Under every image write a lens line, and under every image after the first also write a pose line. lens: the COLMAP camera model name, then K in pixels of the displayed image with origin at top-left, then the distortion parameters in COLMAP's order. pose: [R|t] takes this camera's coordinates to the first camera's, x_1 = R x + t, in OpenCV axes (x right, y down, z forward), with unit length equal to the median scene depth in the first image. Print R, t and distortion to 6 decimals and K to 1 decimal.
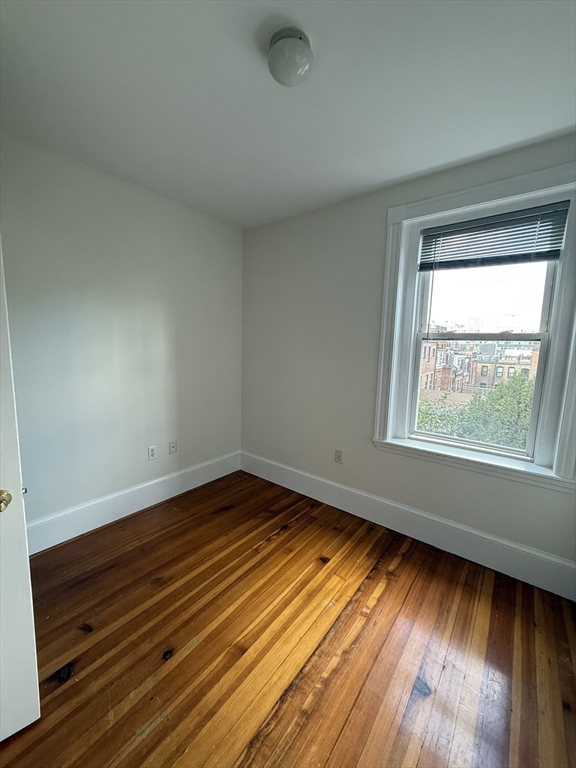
lens RADIAL K [[305.4, 0, 289.2], [0, 305.4, 386.6], [0, 0, 1]] dist [0.001270, -0.000542]
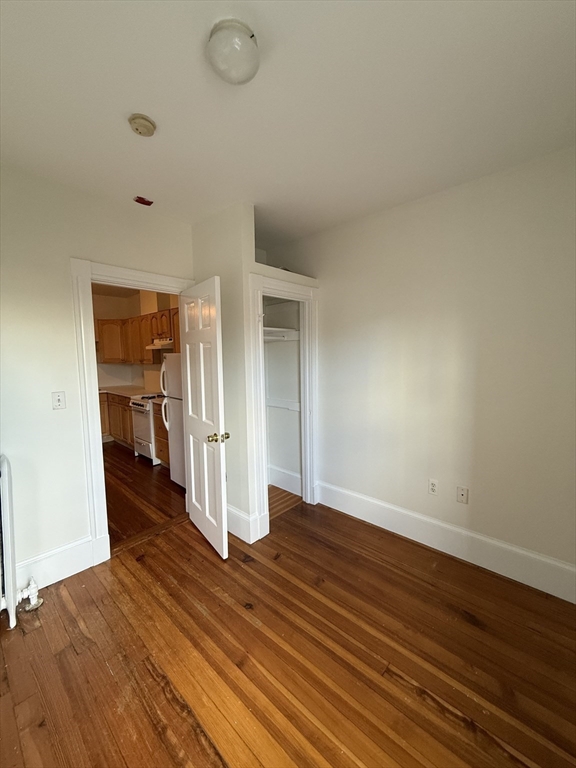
lens RADIAL K [[305.4, 0, 285.8], [0, 305.4, 380.8], [0, 0, 1]] dist [0.001270, -0.000542]
pose [[-0.075928, 0.062209, -0.995171, 0.598083], [-0.128712, 0.989090, 0.071649, -0.128812], [0.988771, 0.133531, -0.067092, 0.819463]]
